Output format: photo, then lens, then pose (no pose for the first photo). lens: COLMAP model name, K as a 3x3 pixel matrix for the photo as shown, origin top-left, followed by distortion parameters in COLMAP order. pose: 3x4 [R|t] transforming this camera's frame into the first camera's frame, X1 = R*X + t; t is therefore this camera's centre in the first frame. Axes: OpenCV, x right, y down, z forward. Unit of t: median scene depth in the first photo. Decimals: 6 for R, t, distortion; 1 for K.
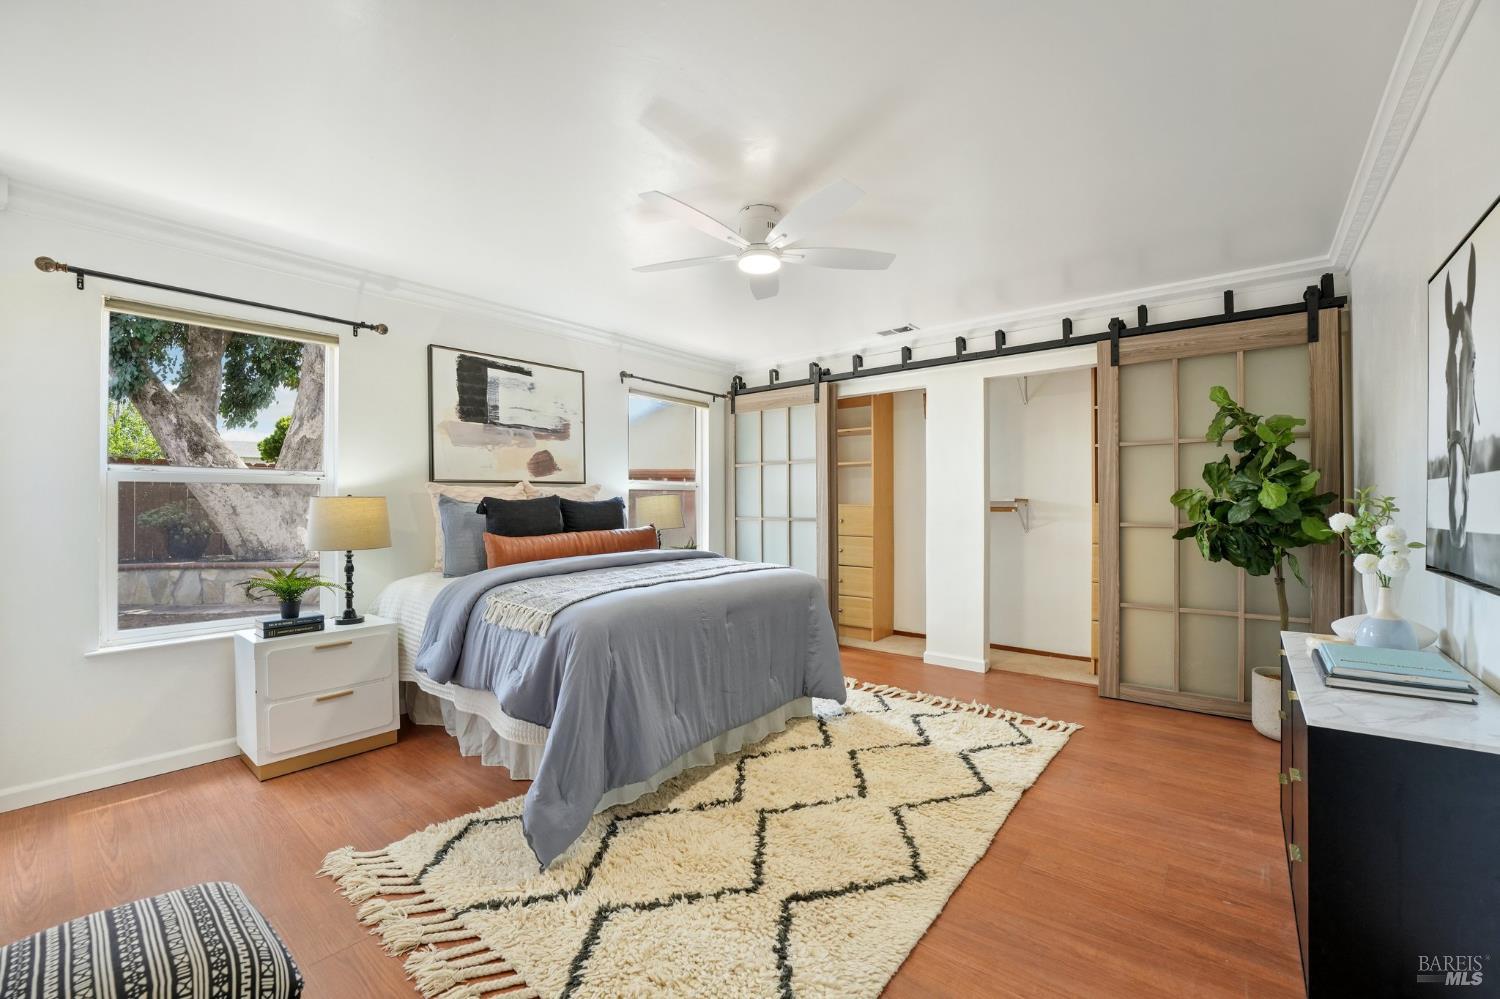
lens RADIAL K [[609.5, 0, 740.0], [0, 609.5, 504.1], [0, 0, 1]] dist [-0.018034, 0.004031]
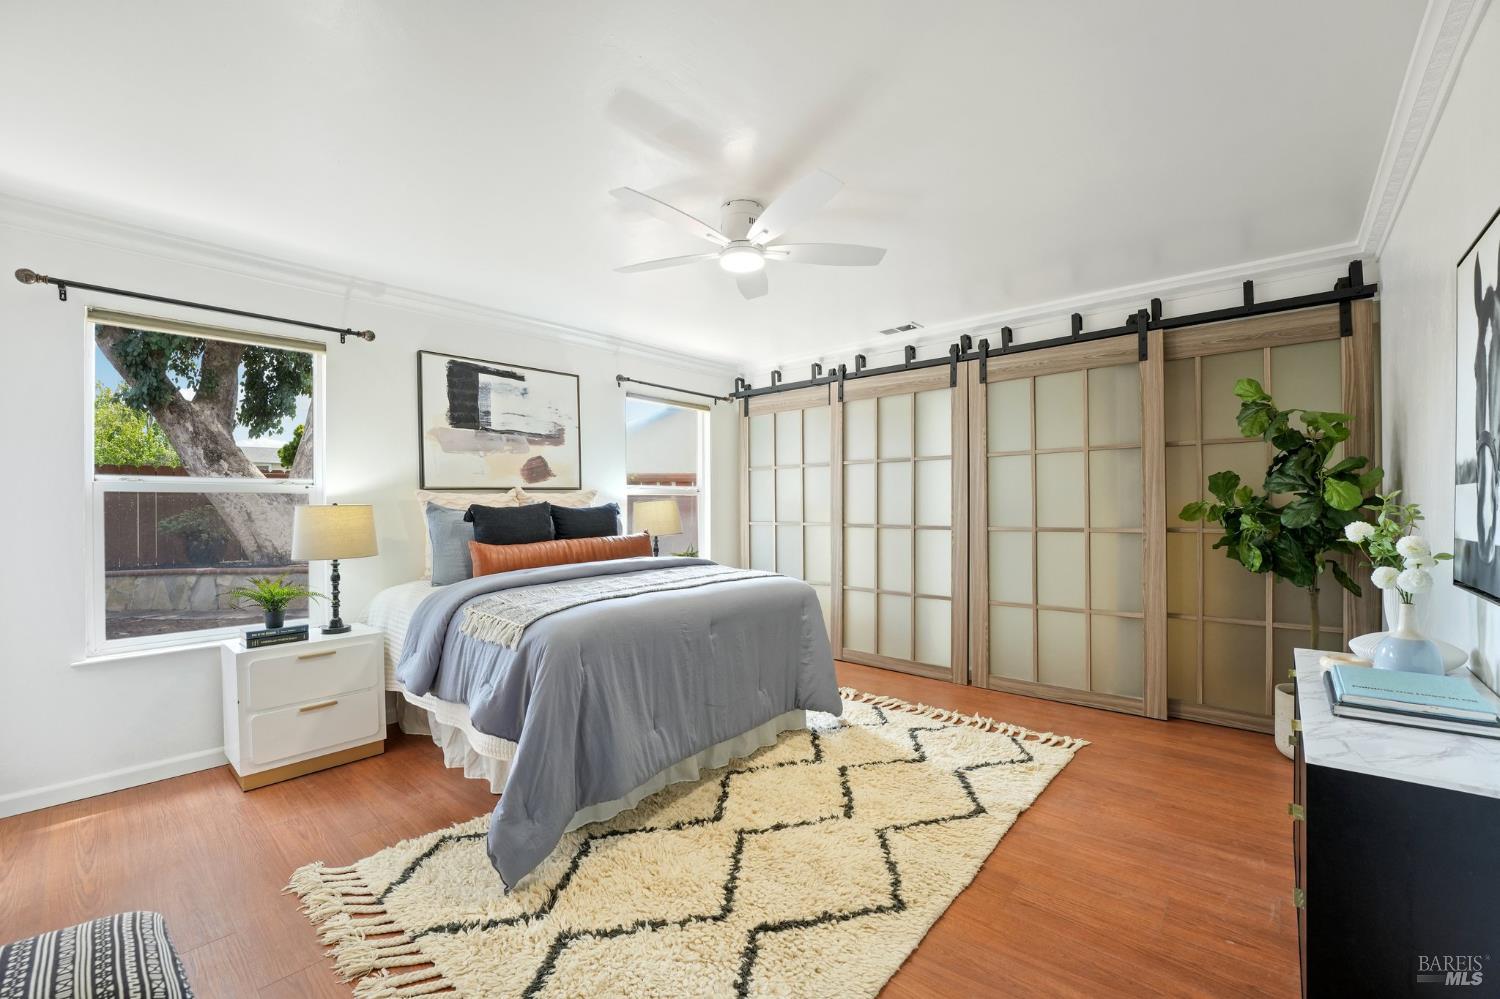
lens RADIAL K [[609.5, 0, 739.4], [0, 609.5, 511.2], [0, 0, 1]] dist [-0.018034, 0.004031]
pose [[0.999331, -0.004365, -0.036308, 0.050658], [0.004639, 0.999961, 0.007476, -0.006417], [0.036274, -0.007640, 0.999313, 0.029847]]
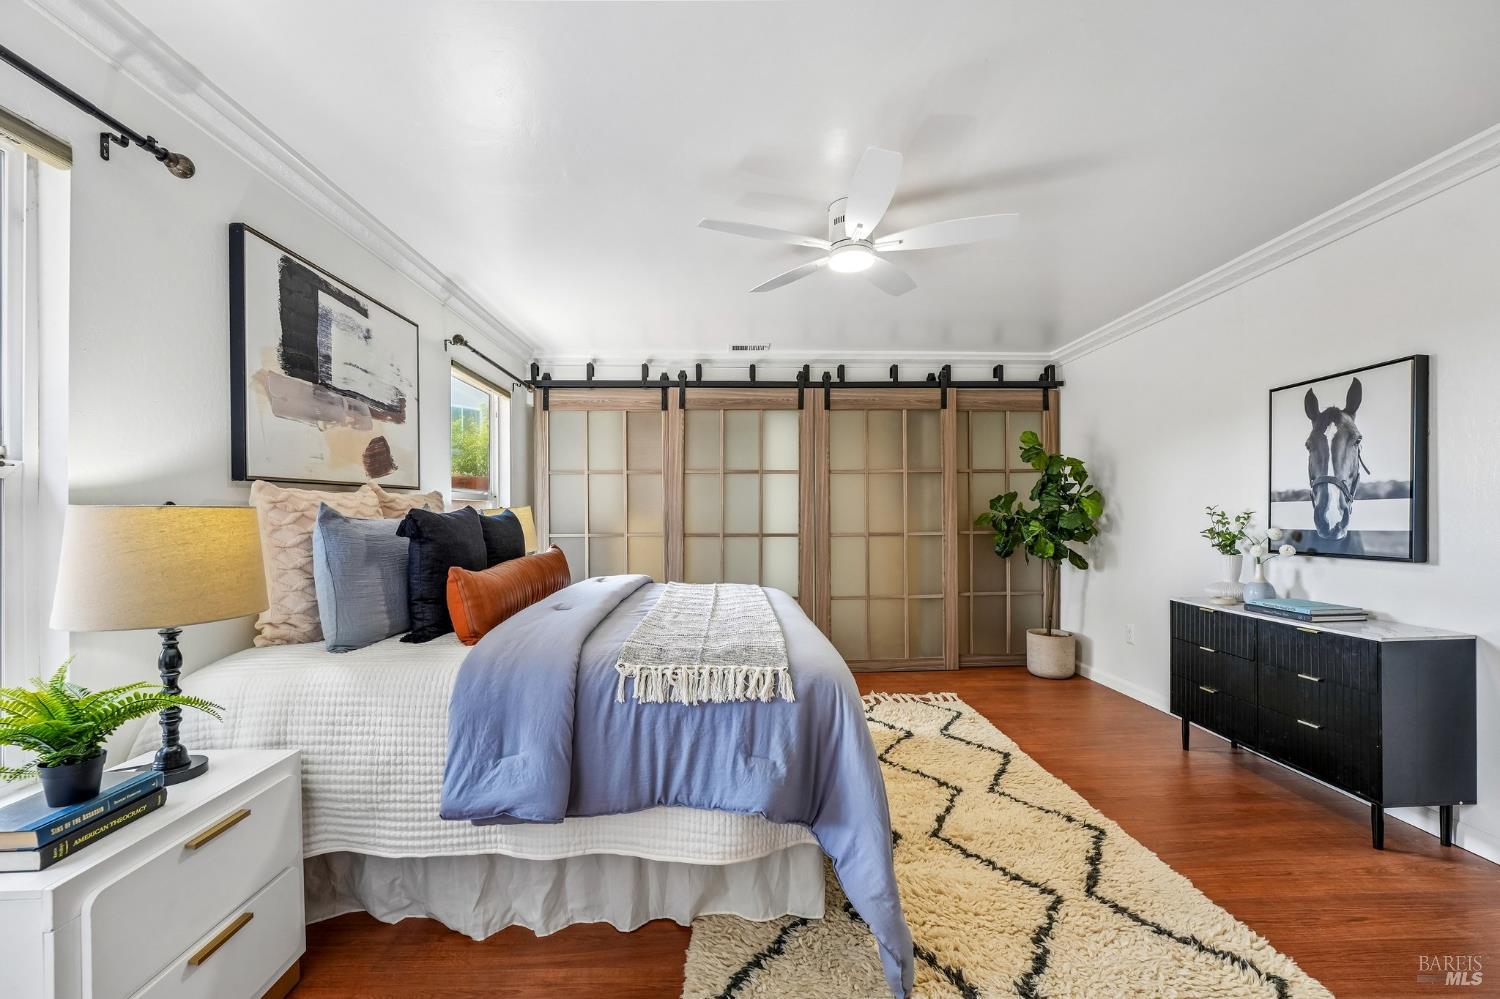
lens RADIAL K [[609.5, 0, 750.0], [0, 609.5, 515.5], [0, 0, 1]] dist [-0.018034, 0.004031]
pose [[0.745408, -0.001892, 0.666605, -0.579988], [0.006301, 0.999971, -0.004208, -0.000016], [-0.666578, 0.007337, 0.745399, 0.333672]]
